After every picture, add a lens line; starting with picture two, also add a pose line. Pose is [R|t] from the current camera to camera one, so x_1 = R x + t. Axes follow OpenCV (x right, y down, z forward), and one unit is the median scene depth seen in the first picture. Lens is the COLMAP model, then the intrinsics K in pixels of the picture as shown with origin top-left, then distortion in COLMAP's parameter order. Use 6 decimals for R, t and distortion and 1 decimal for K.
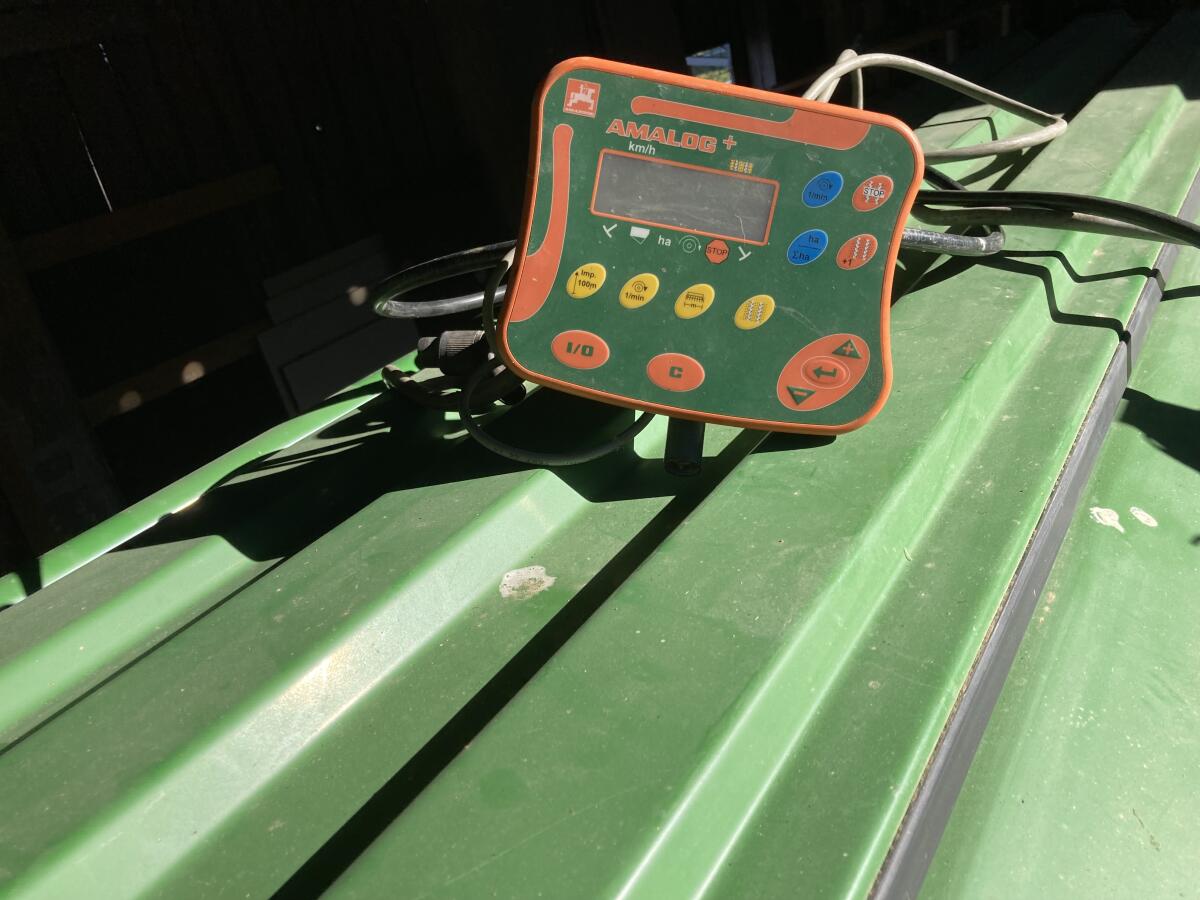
lens RADIAL K [[989.3, 0, 600.0], [0, 989.3, 450.0], [0, 0, 1]] dist [-0.001283, -0.001716]
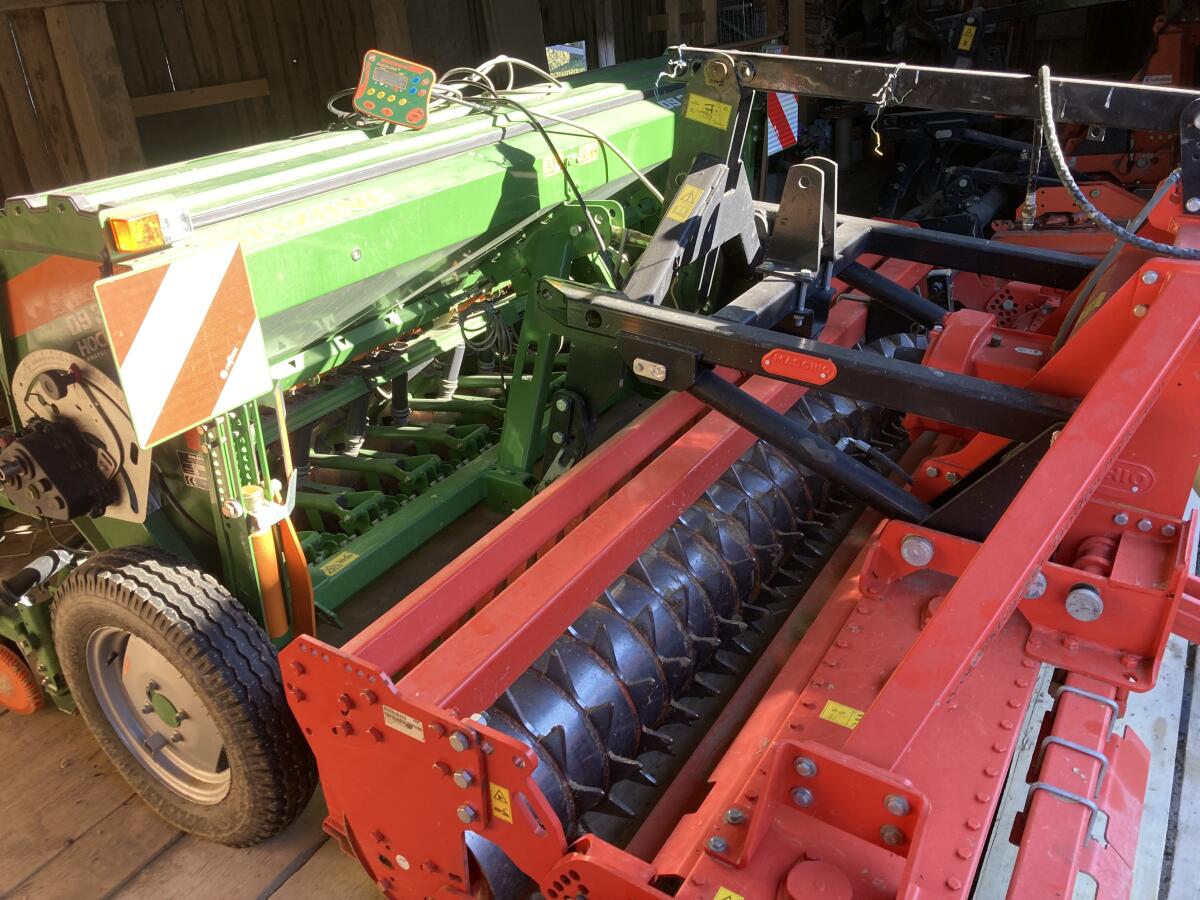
lens RADIAL K [[989.3, 0, 600.0], [0, 989.3, 450.0], [0, 0, 1]] dist [-0.001283, -0.001716]
pose [[0.991214, 0.098647, 0.088108, 0.932002], [-0.100509, 0.994792, 0.016945, 1.539731], [-0.085978, -0.025652, 0.995967, -4.483722]]
